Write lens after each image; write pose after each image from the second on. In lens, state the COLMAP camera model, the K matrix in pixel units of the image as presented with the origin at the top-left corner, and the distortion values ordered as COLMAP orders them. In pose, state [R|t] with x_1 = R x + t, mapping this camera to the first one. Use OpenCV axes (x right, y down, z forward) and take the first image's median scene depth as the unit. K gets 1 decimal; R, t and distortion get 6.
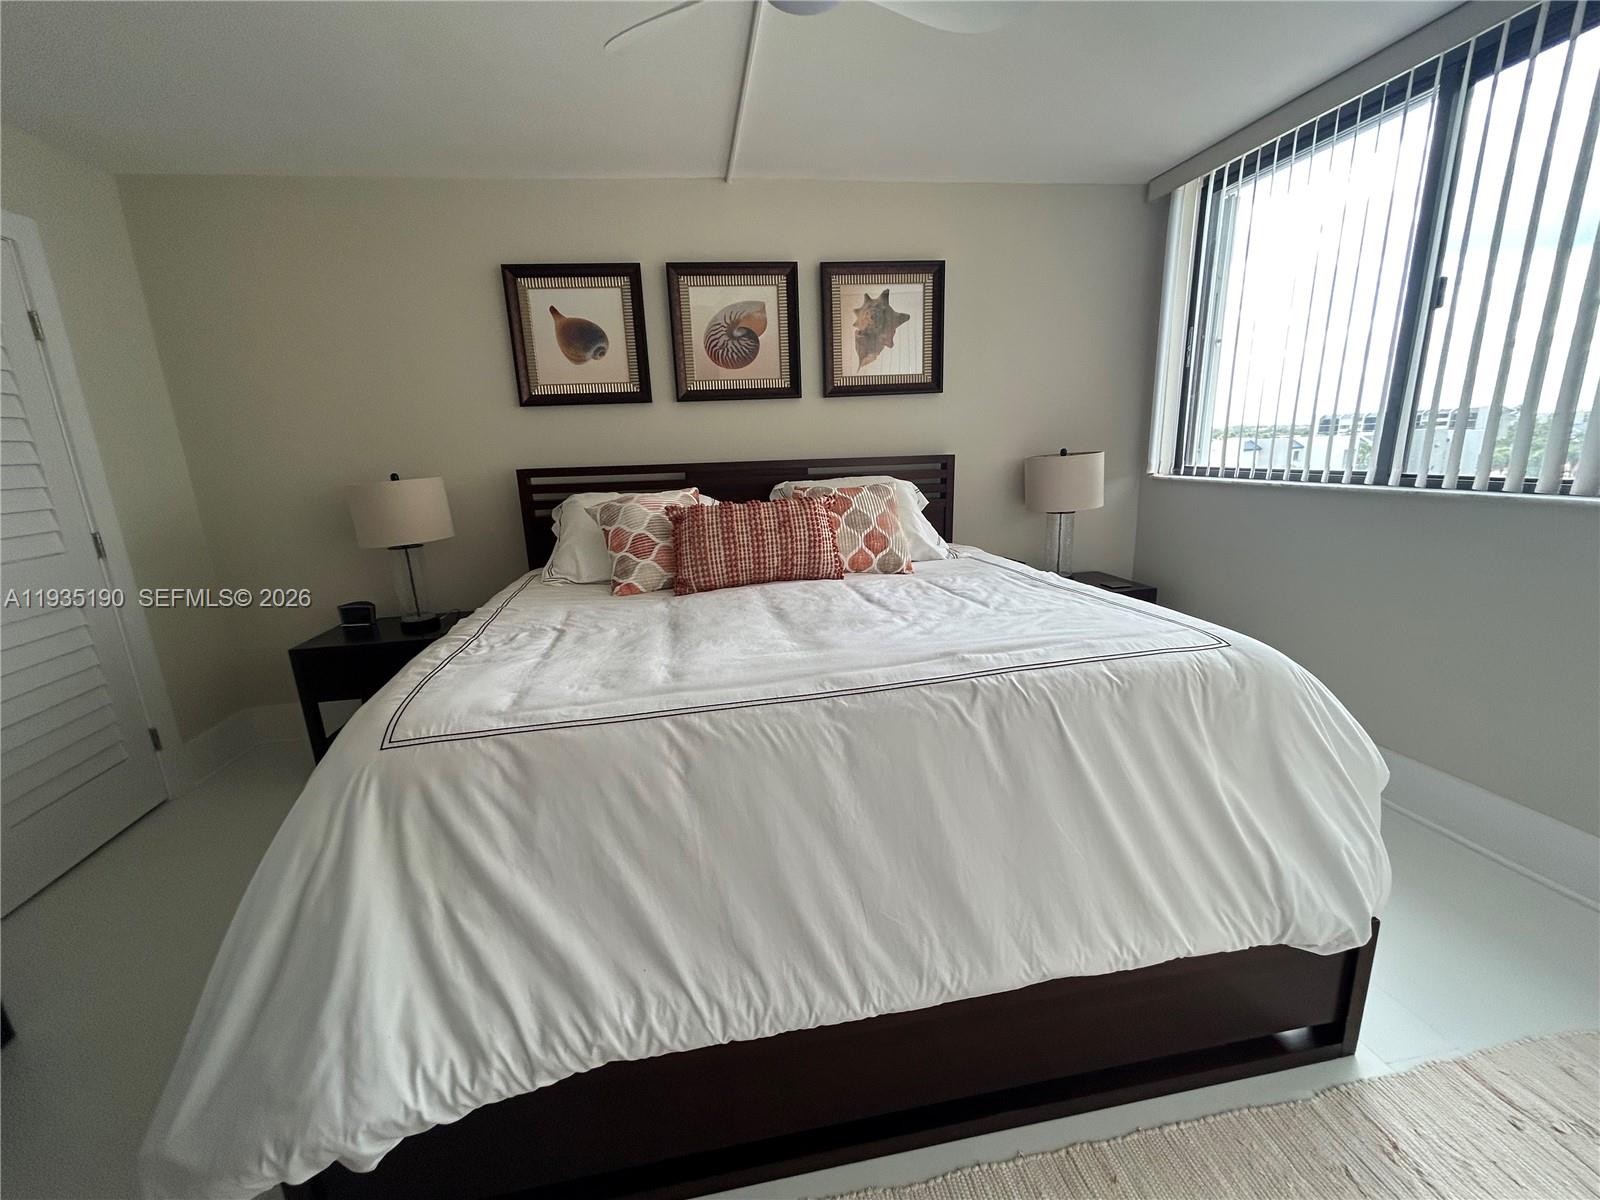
lens RADIAL K [[645.0, 0, 793.7], [0, 645.0, 598.2], [0, 0, 1]] dist [-0.004105, -0.000024]
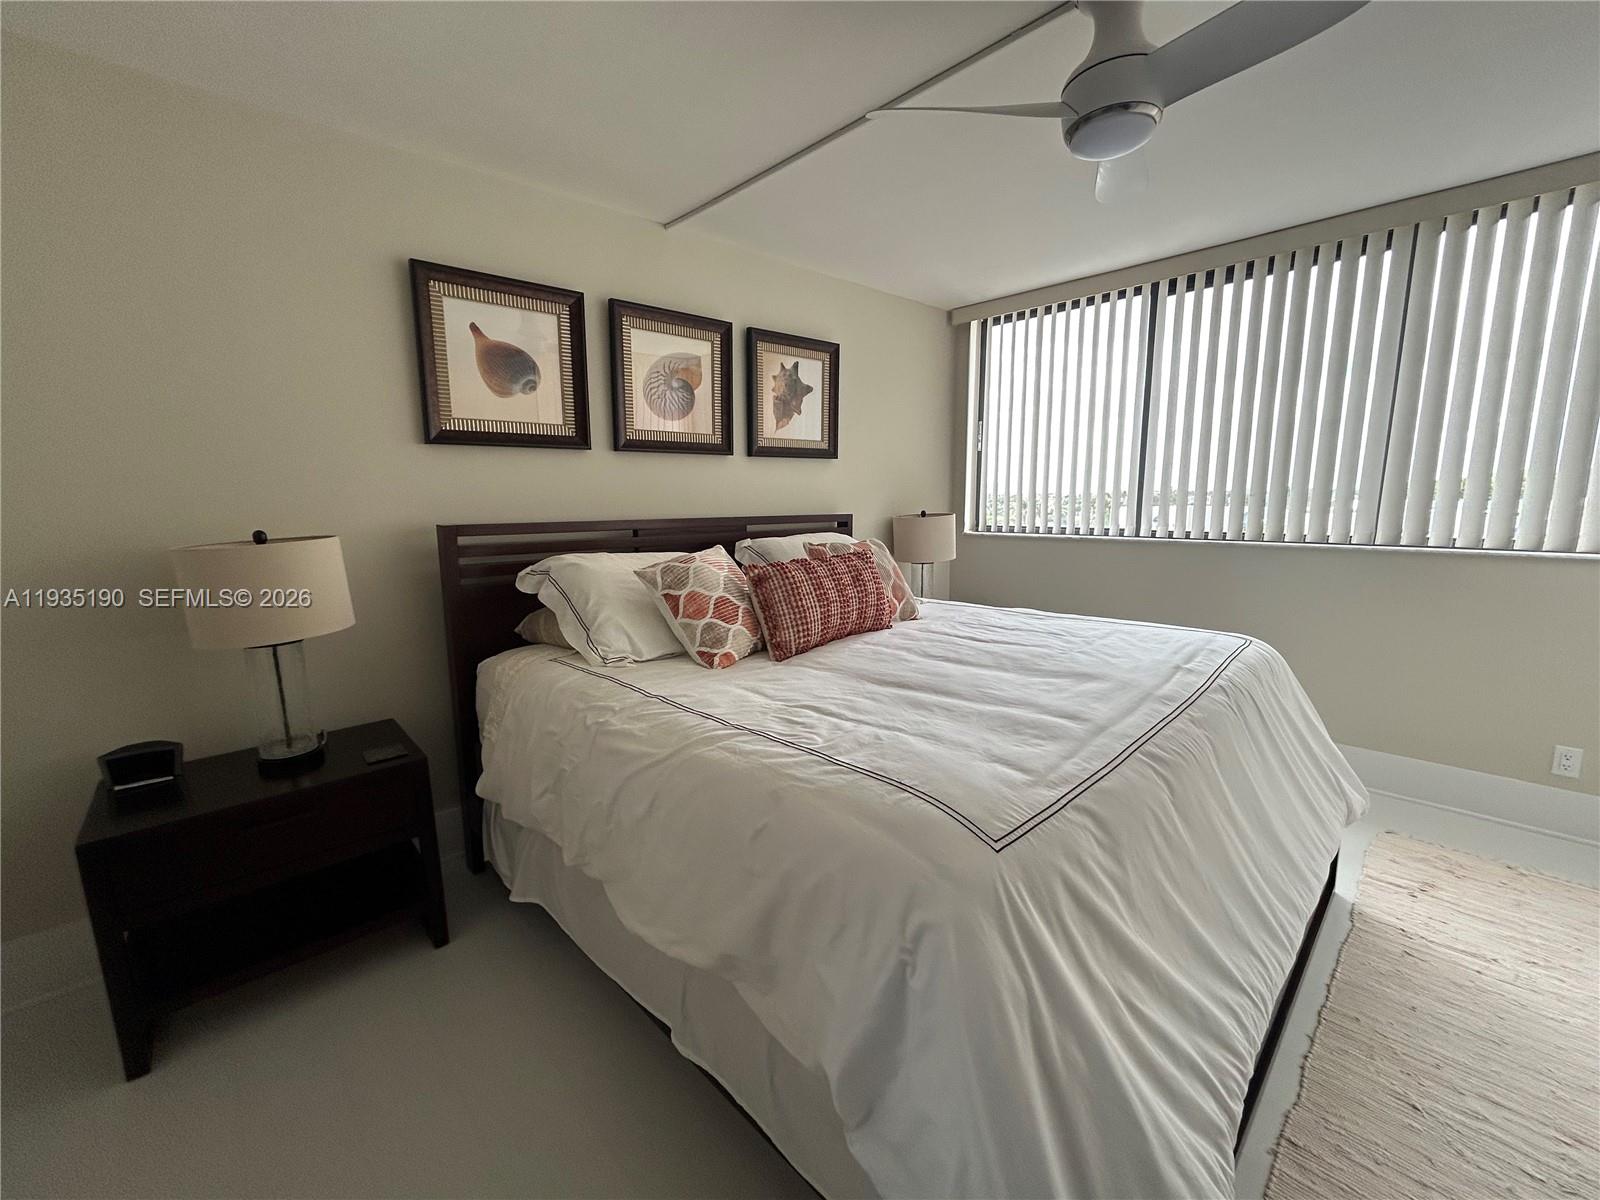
lens RADIAL K [[645.0, 0, 793.7], [0, 645.0, 598.2], [0, 0, 1]] dist [-0.004105, -0.000024]
pose [[0.829018, -0.059187, 0.556082, -0.510441], [0.110221, 0.992171, -0.058718, -0.027106], [-0.548253, 0.109970, 0.829051, 0.165015]]
